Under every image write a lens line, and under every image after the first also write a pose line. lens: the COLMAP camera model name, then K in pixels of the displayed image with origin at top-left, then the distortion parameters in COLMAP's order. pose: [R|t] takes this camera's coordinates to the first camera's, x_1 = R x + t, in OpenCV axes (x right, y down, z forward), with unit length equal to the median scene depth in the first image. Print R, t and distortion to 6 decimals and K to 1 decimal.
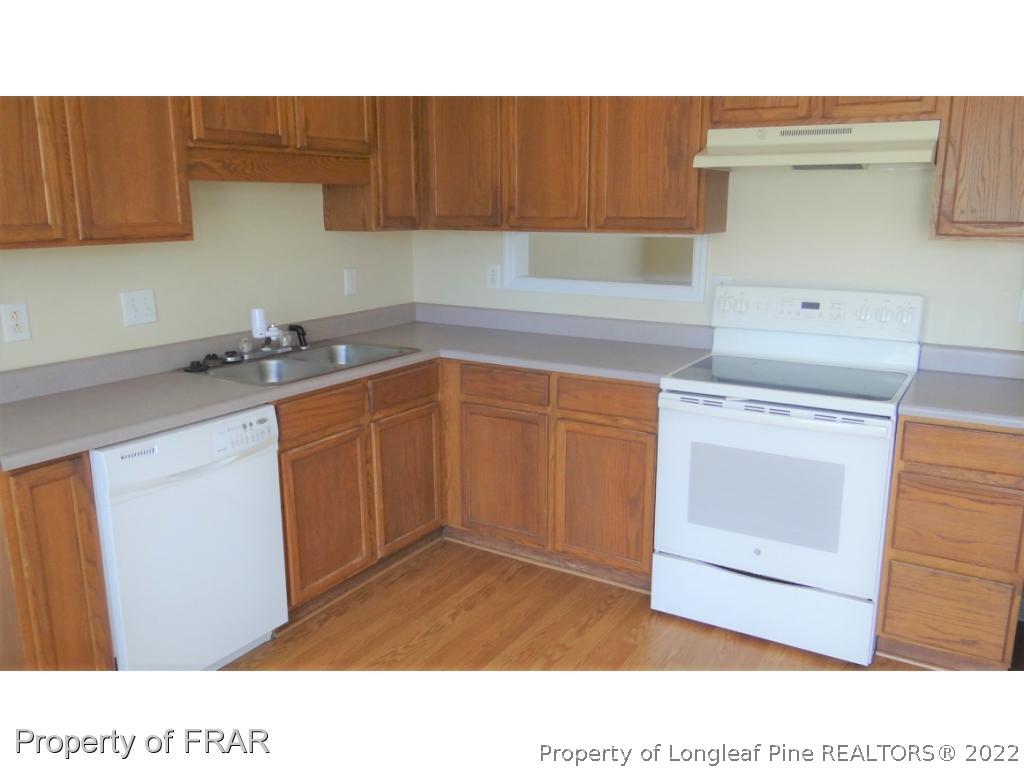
lens RADIAL K [[799.5, 0, 512.0], [0, 799.5, 384.0], [0, 0, 1]] dist [-0.002489, -0.003636]
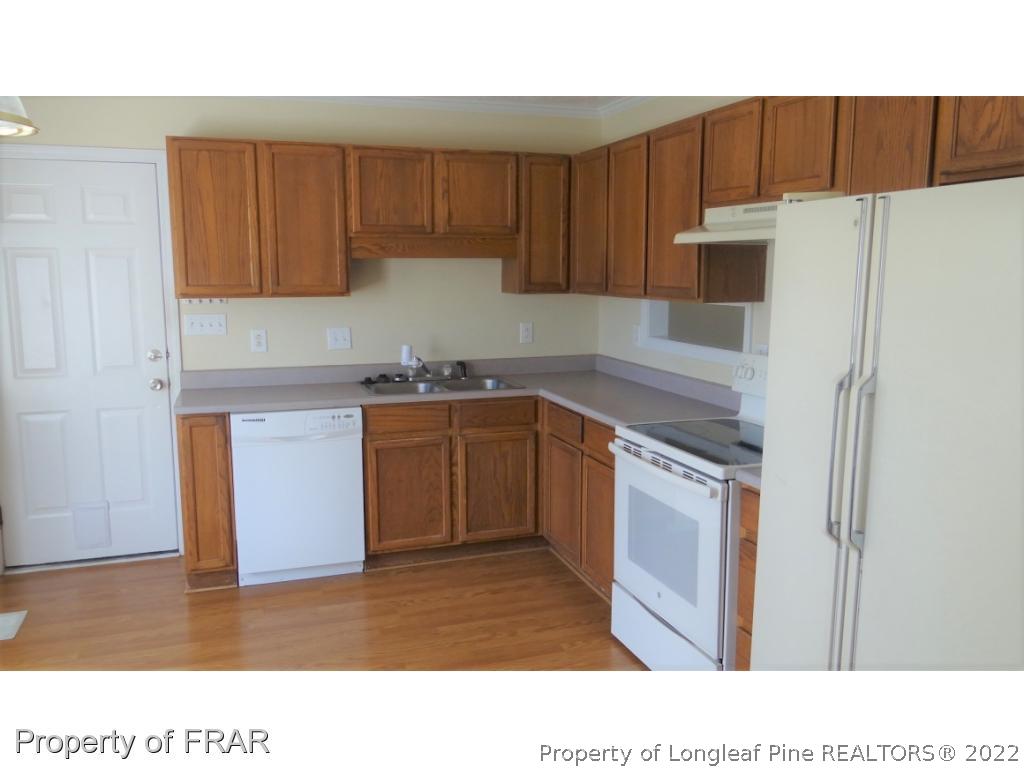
lens RADIAL K [[799.5, 0, 512.0], [0, 799.5, 384.0], [0, 0, 1]] dist [-0.002489, -0.003636]
pose [[0.779155, 0.092972, -0.619898, 0.725909], [-0.139095, 0.989928, -0.026361, -0.014123], [0.611204, 0.106764, 0.784239, 0.002445]]
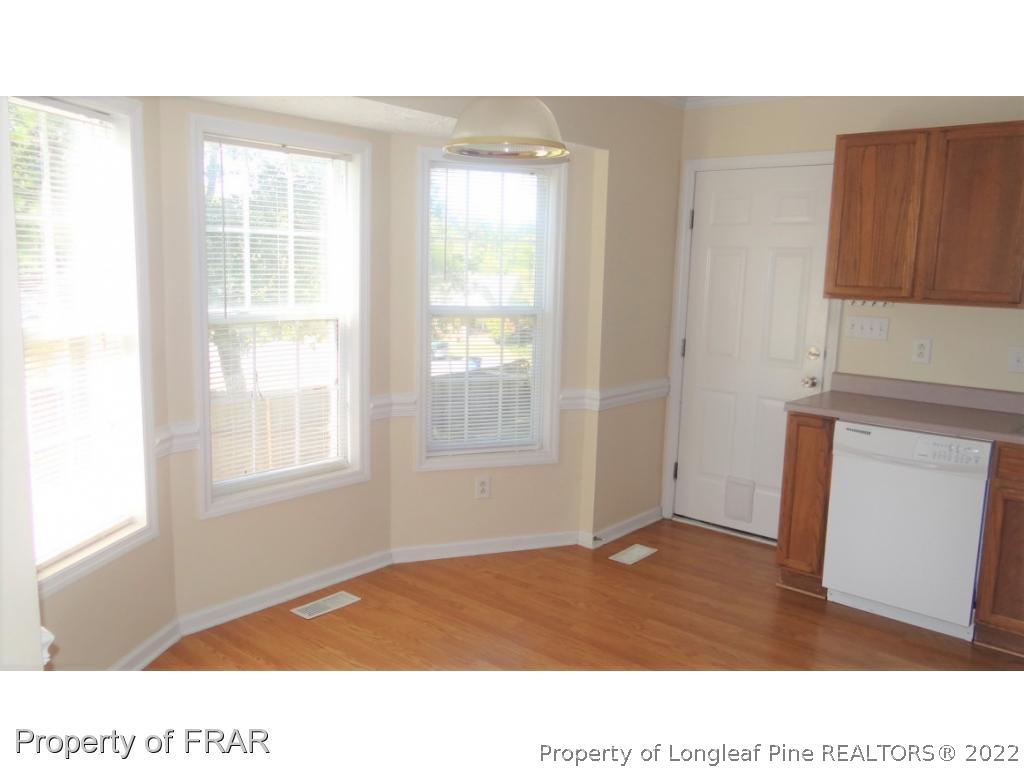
lens RADIAL K [[813.1, 0, 512.0], [0, 813.1, 384.0], [0, 0, 1]] dist [0.009972, 0.001083]
pose [[-0.146341, 0.147843, -0.978124, 0.870038], [-0.242715, 0.953179, 0.180386, -0.091684], [0.958996, 0.263803, -0.103605, 0.356160]]
